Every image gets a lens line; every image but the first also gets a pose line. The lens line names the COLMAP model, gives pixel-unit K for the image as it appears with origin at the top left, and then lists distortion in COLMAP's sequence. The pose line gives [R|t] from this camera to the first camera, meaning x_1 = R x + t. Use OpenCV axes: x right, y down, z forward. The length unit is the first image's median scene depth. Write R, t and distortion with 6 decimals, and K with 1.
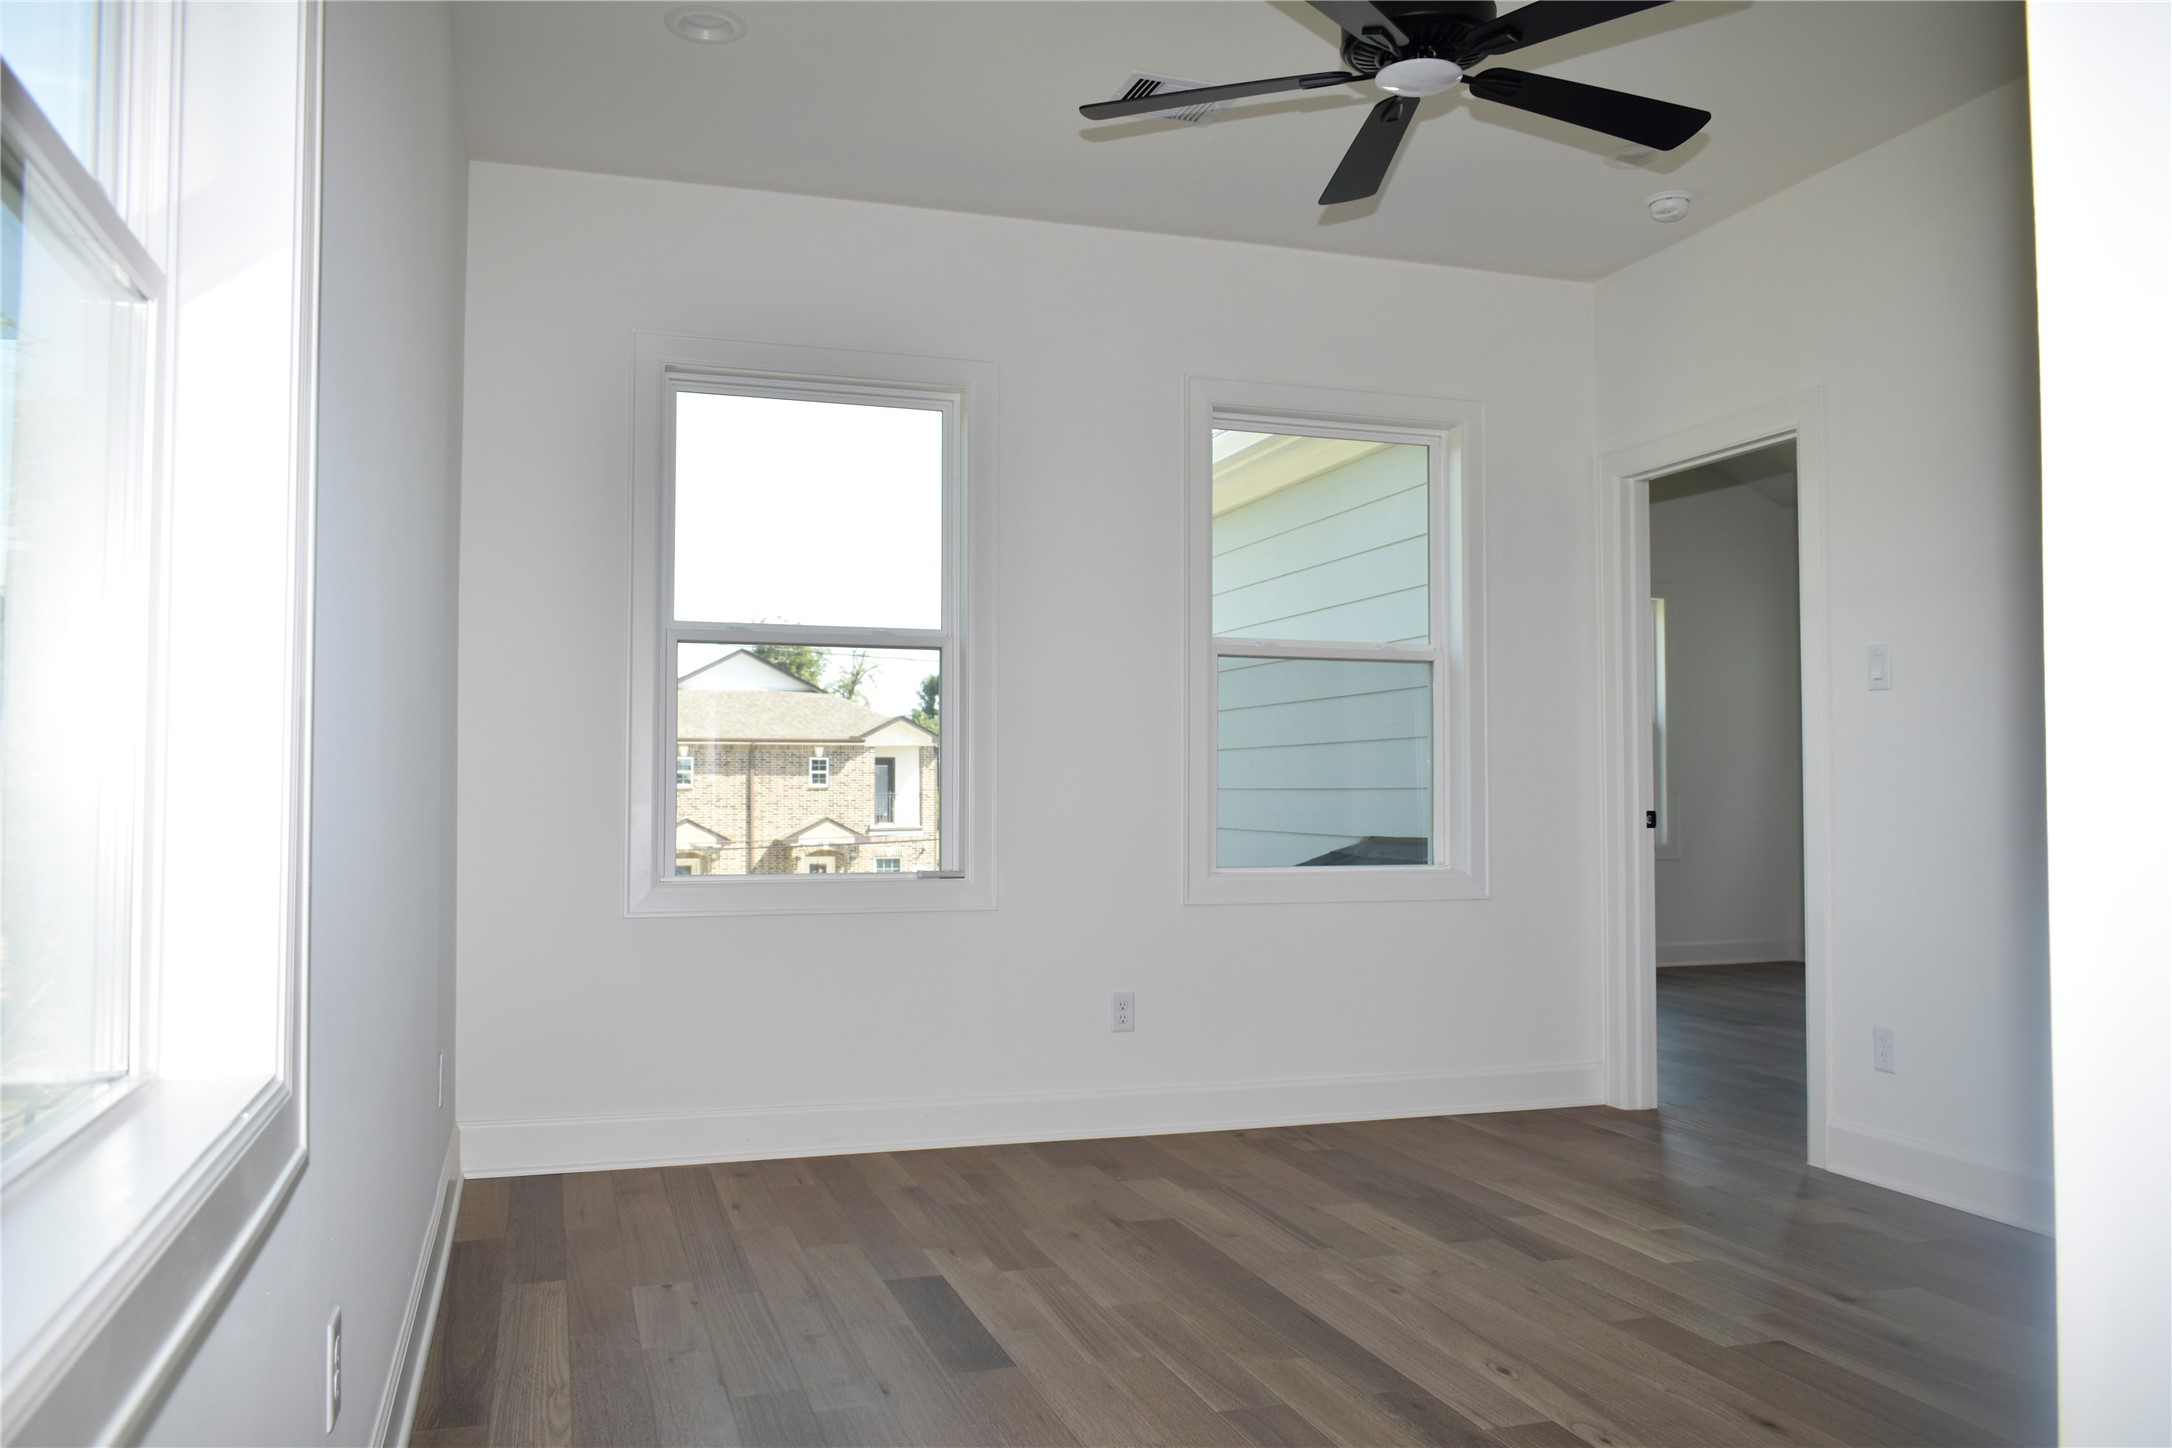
lens RADIAL K [[1681.5, 0, 1086.1], [0, 1681.5, 726.3], [0, 0, 1]] dist [-0.023429, 0.018979]
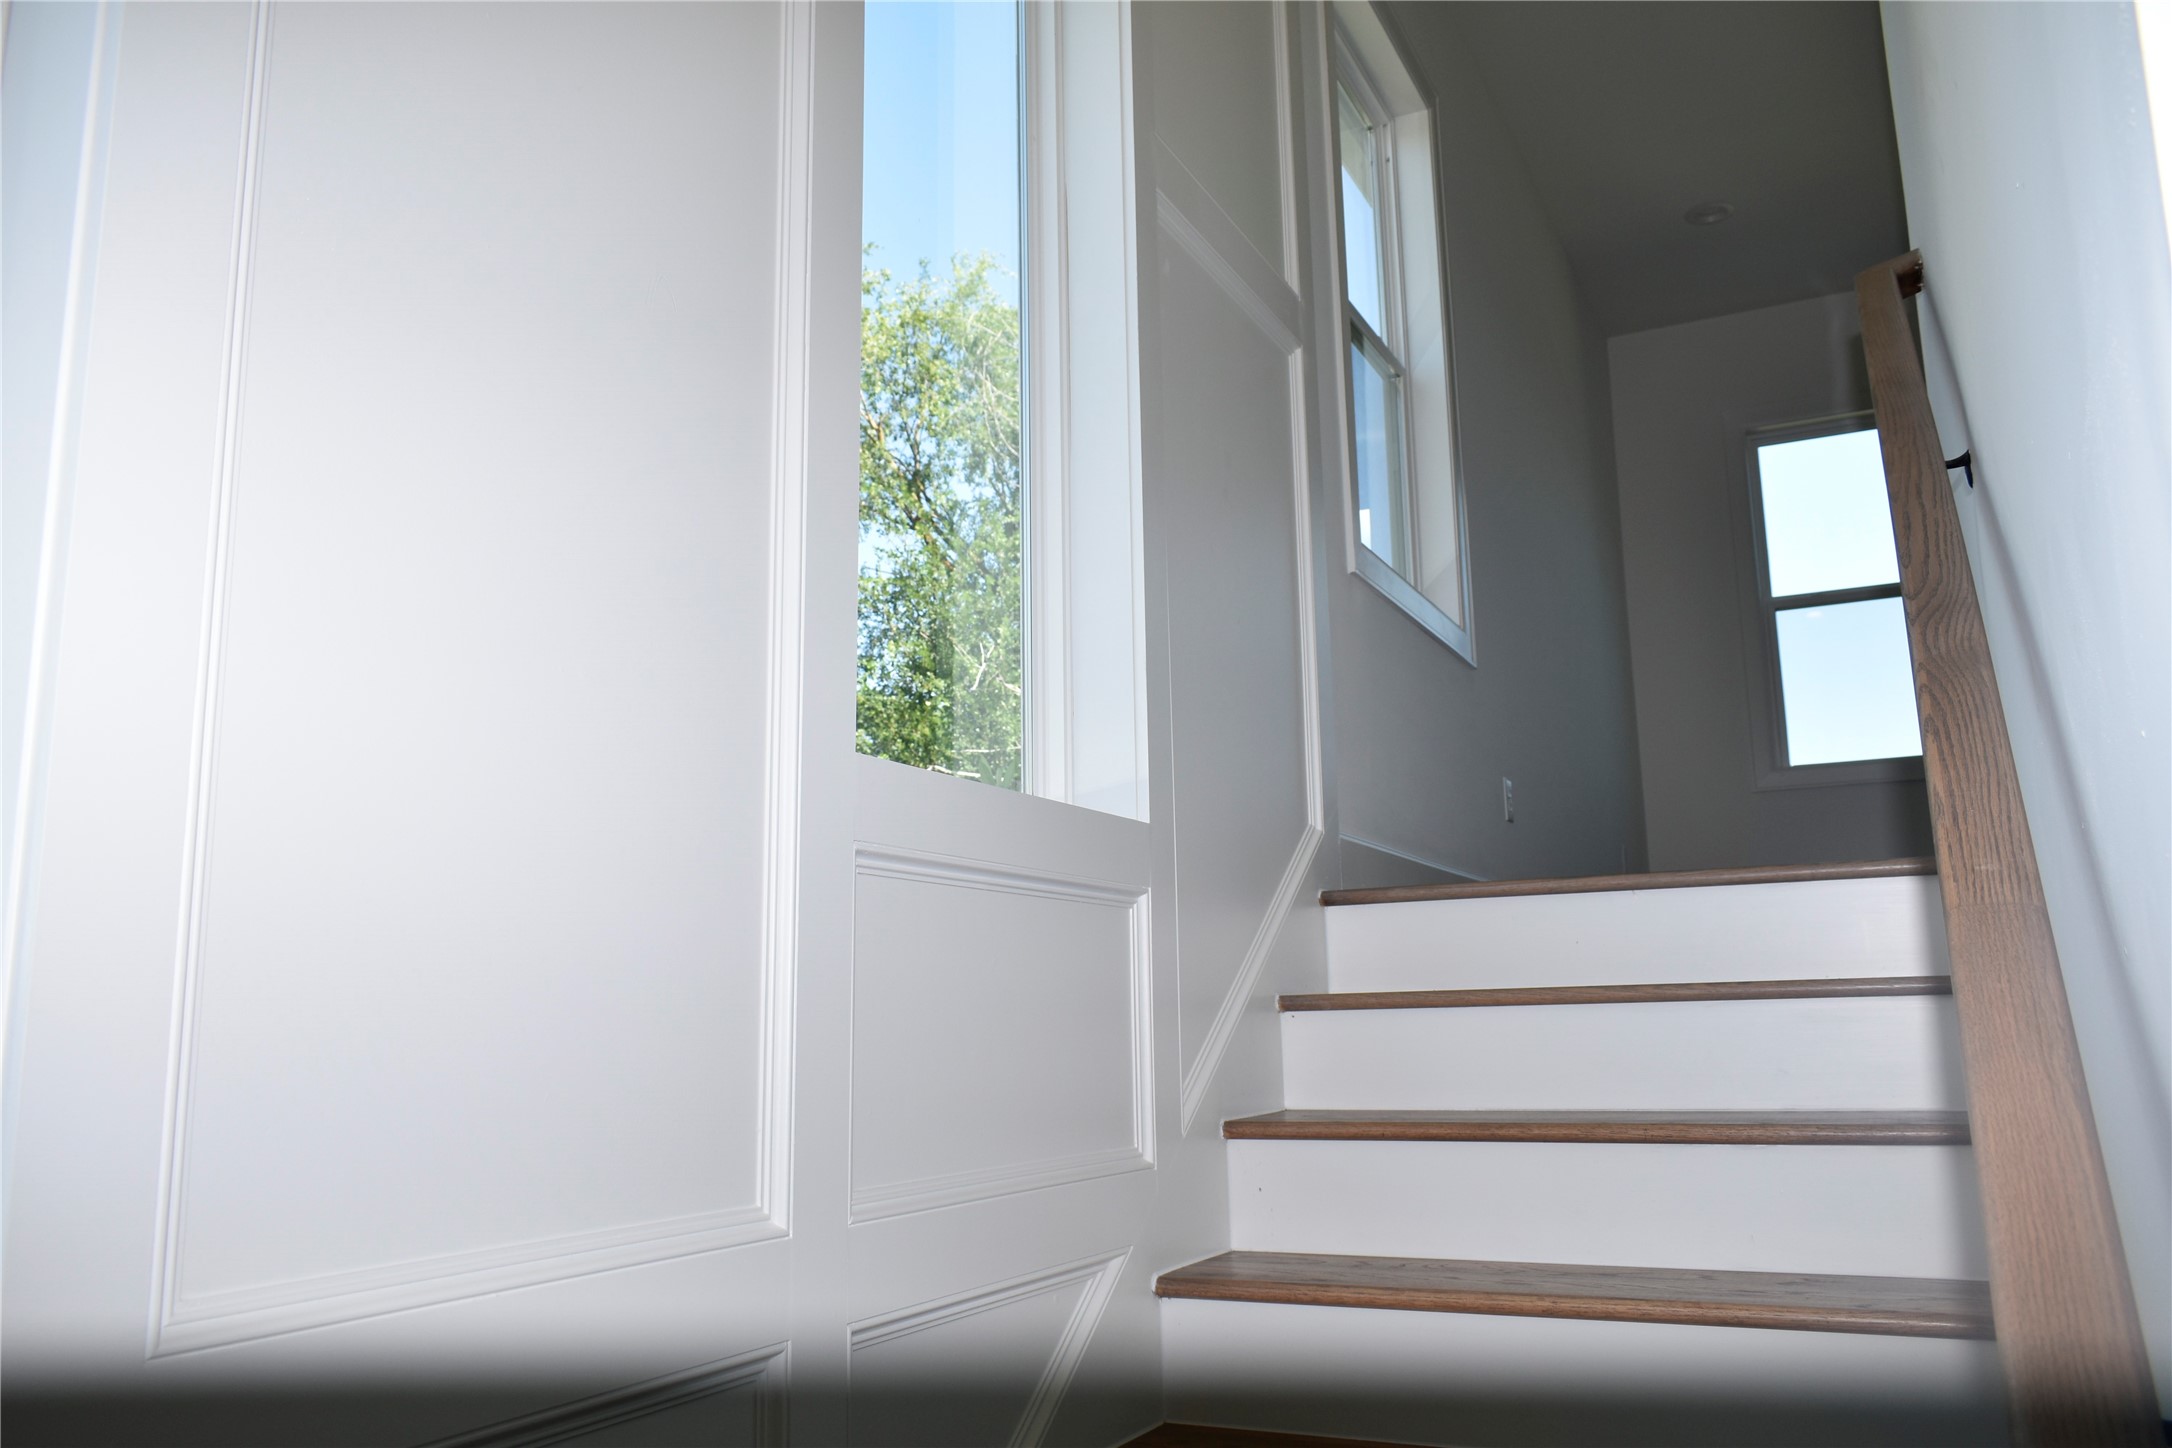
lens RADIAL K [[1681.5, 0, 1086.1], [0, 1681.5, 726.3], [0, 0, 1]] dist [-0.023429, 0.018979]
pose [[0.718893, -0.141292, -0.680610, 0.388396], [0.045041, 0.986535, -0.157226, 0.319547], [0.693660, 0.082373, 0.715577, -0.582242]]
